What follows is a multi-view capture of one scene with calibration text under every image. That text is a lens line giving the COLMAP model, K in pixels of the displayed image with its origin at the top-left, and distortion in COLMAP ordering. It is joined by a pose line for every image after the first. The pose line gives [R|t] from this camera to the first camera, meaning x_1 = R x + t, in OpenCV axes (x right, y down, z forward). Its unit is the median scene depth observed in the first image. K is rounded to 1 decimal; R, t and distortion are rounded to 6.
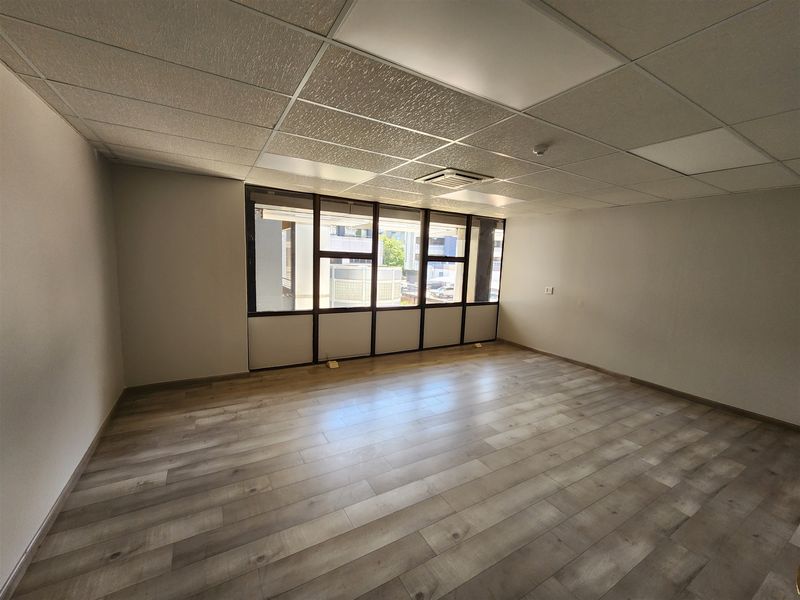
lens RADIAL K [[337.4, 0, 400.0], [0, 337.4, 300.0], [0, 0, 1]] dist [0.031750, 0.000003]
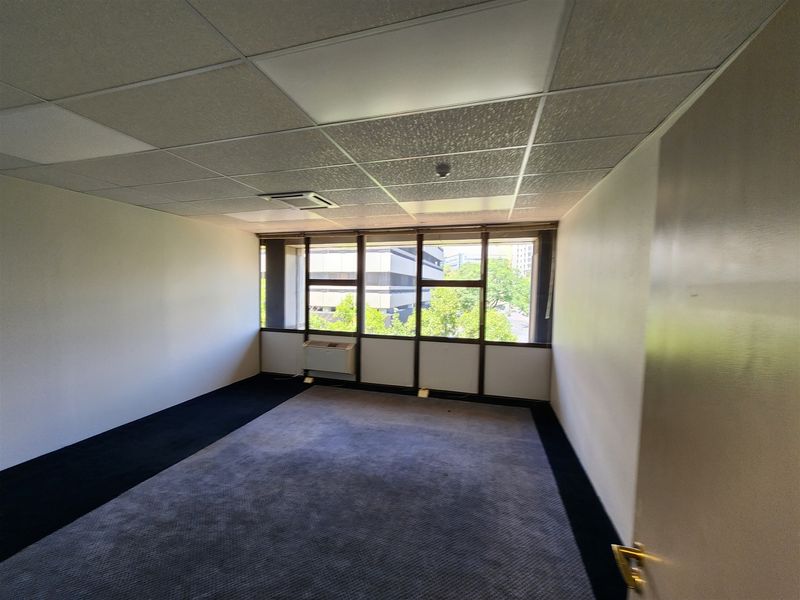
lens RADIAL K [[328.1, 0, 400.0], [0, 328.1, 300.0], [0, 0, 1]] dist [0.002269, 0.000294]
pose [[0.686002, 0.003582, -0.727590, 0.434195], [-0.071998, 0.995414, -0.062982, -0.015431], [0.724028, 0.095591, 0.683114, 0.264625]]
